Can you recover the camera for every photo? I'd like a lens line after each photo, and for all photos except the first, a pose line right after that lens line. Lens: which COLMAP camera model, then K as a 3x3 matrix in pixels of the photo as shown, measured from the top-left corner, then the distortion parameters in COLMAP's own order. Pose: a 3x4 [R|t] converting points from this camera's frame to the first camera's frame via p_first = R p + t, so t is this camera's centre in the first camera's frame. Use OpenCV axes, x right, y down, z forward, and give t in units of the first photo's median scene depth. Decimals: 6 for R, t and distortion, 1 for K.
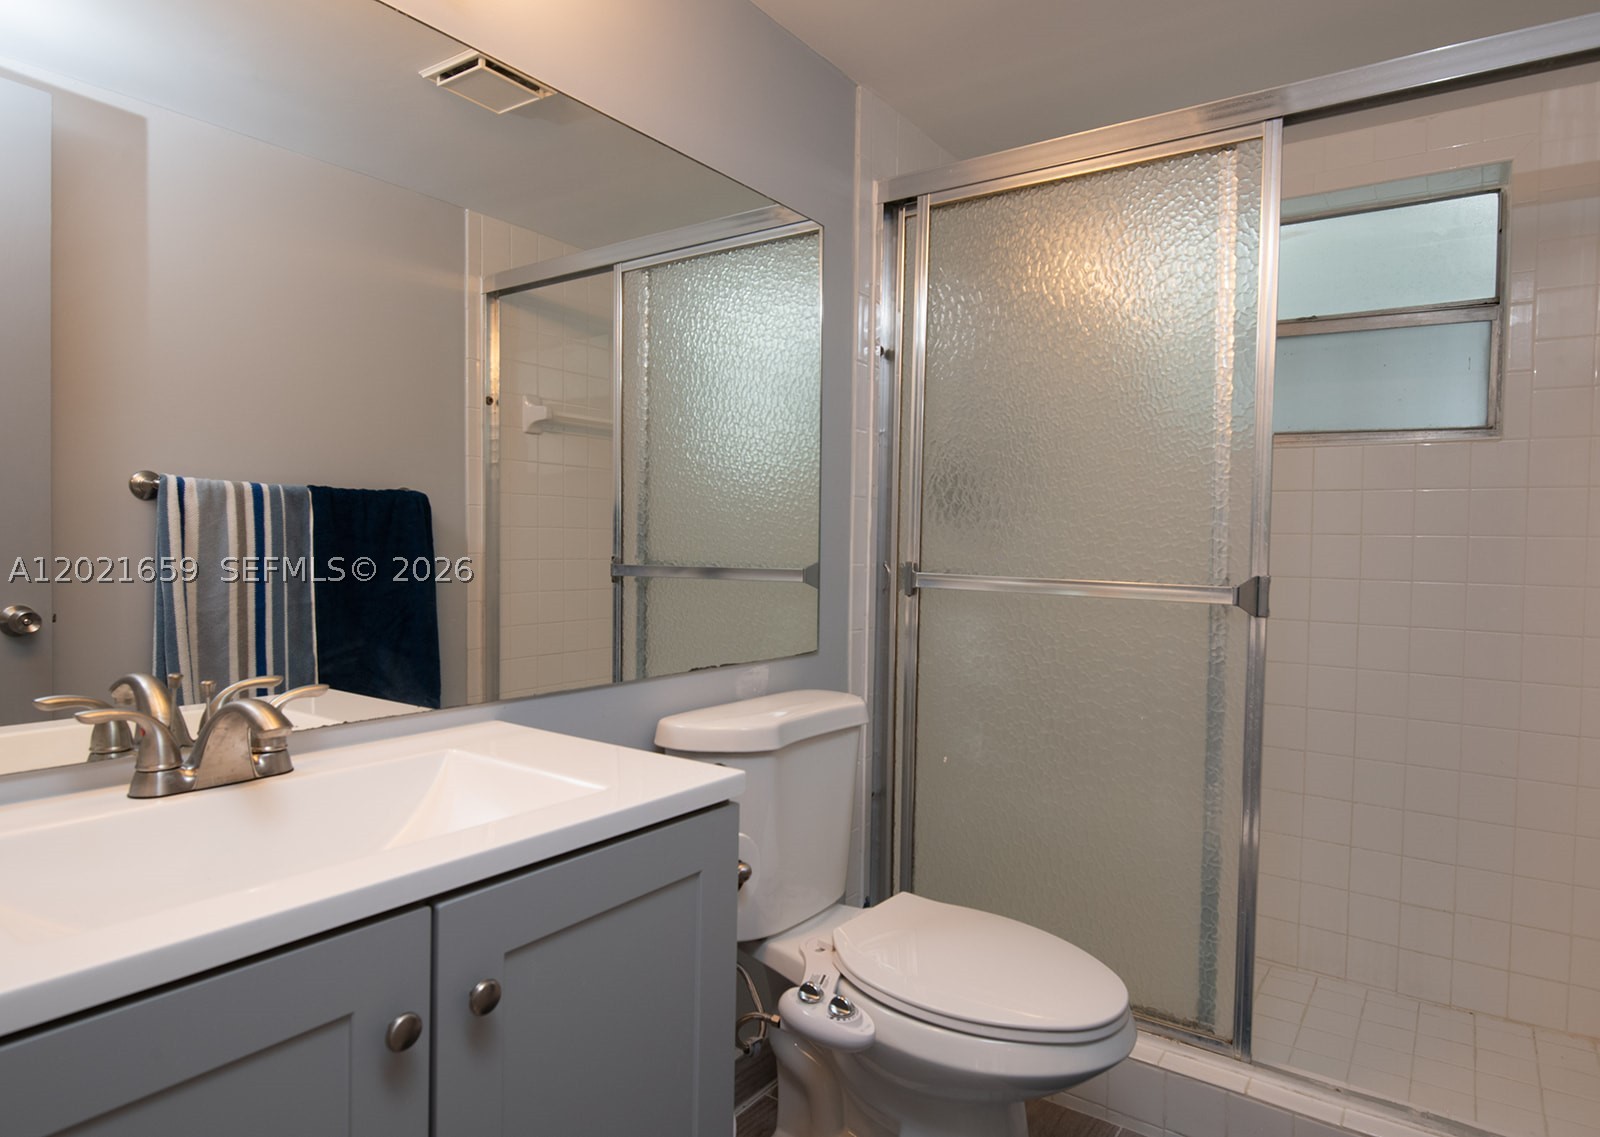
lens RADIAL K [[931.8, 0, 856.9], [0, 931.8, 566.5], [0, 0, 1]] dist [0.002370, 0.001400]
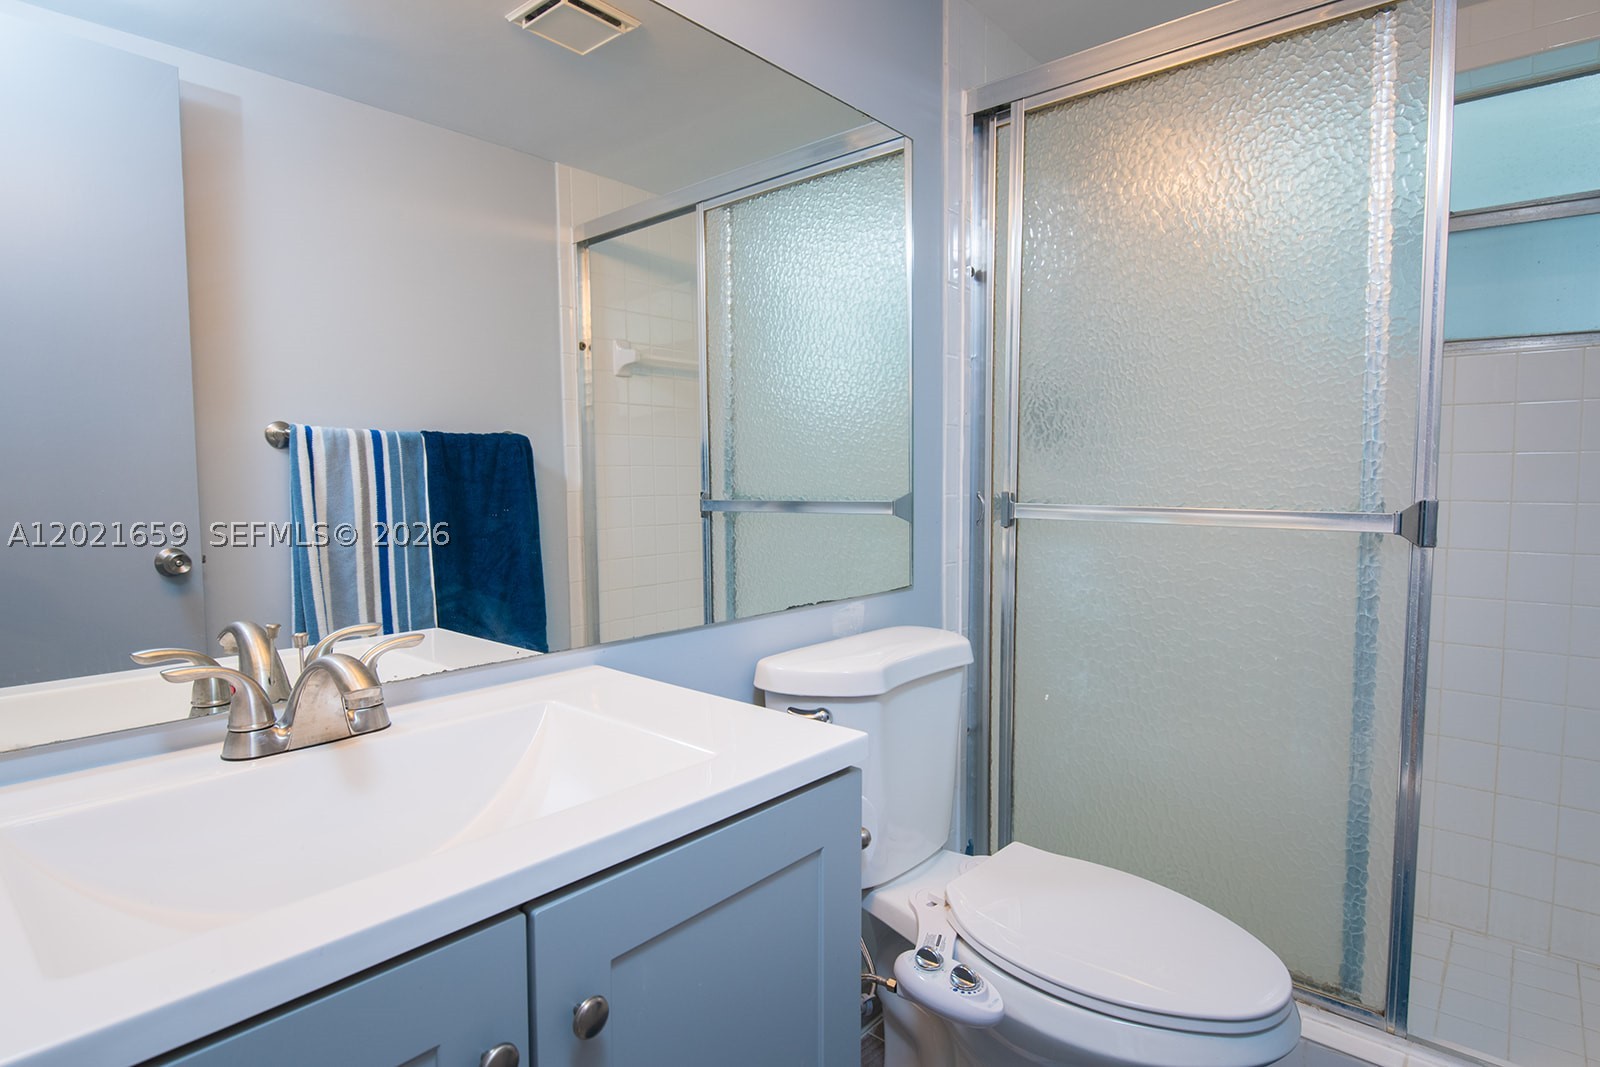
lens RADIAL K [[844.4, 0, 800.0], [0, 844.4, 533.5], [0, 0, 1]] dist [0.000681, -0.000940]
pose [[0.991338, -0.013032, -0.130685, -0.041778], [0.018469, 0.999010, 0.040472, -0.001356], [0.130028, -0.042535, 0.990598, 0.113644]]
